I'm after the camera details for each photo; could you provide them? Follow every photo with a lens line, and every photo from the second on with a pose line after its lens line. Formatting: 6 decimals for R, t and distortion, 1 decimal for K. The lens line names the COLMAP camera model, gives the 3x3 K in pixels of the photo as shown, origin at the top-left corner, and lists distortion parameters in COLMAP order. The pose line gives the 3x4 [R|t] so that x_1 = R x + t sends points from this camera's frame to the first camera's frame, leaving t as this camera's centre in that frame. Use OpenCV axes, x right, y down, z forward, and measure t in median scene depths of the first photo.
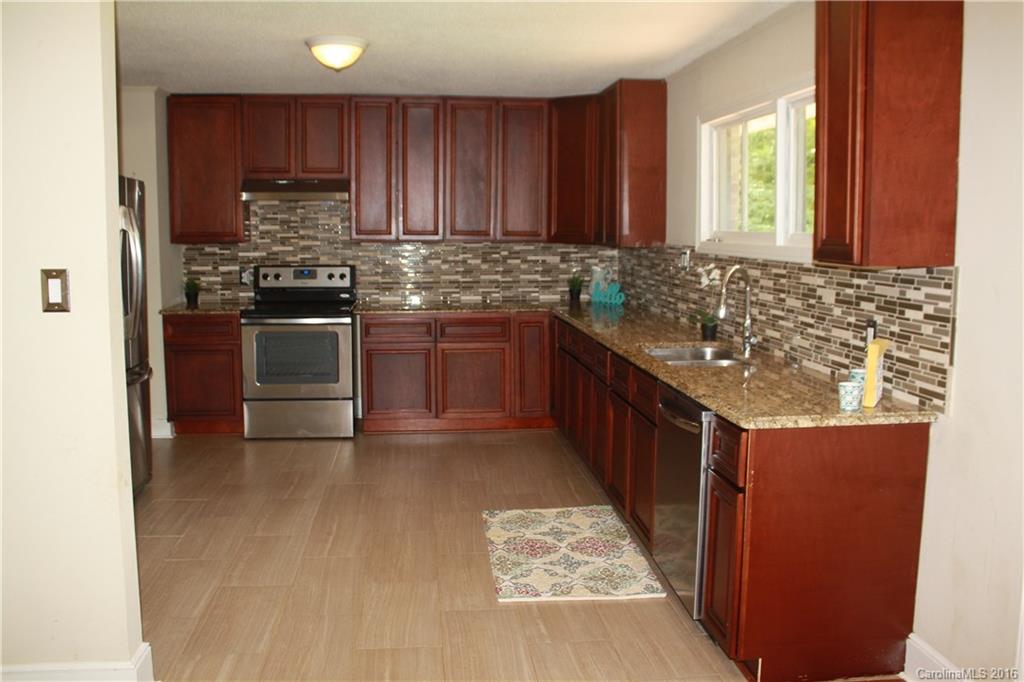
lens RADIAL K [[852.6, 0, 508.1], [0, 852.6, 334.2], [0, 0, 1]] dist [-0.164567, 0.141121]
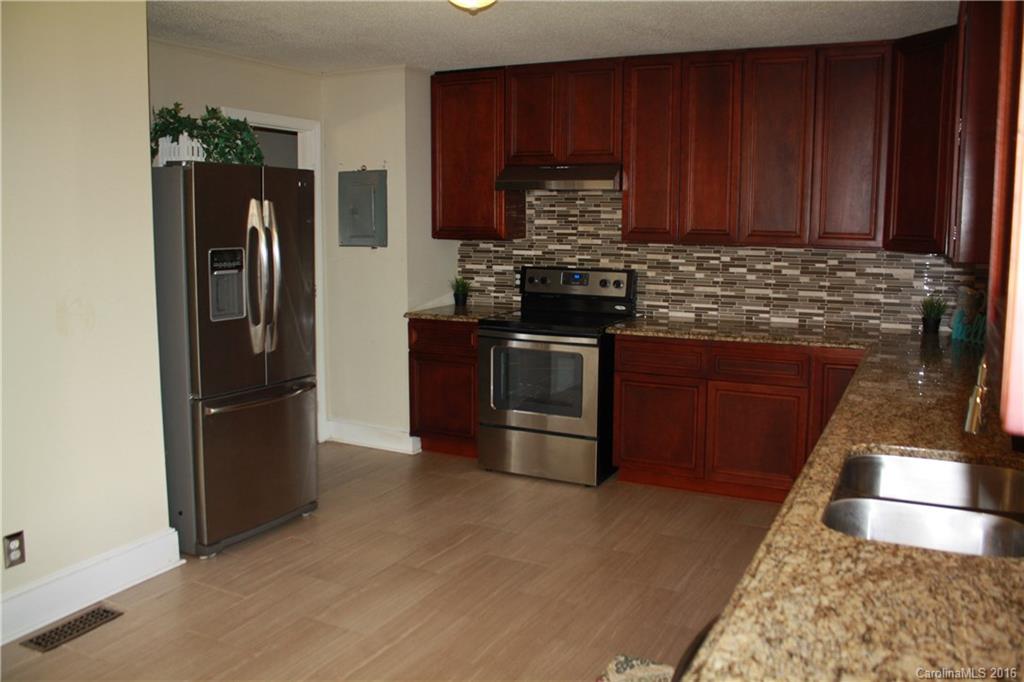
lens RADIAL K [[852.6, 0, 508.1], [0, 852.6, 334.2], [0, 0, 1]] dist [-0.164567, 0.141121]
pose [[0.846863, 0.073494, -0.526709, 0.144337], [-0.068508, 0.997229, 0.028997, -0.036096], [0.527381, 0.011527, 0.849551, 0.251396]]
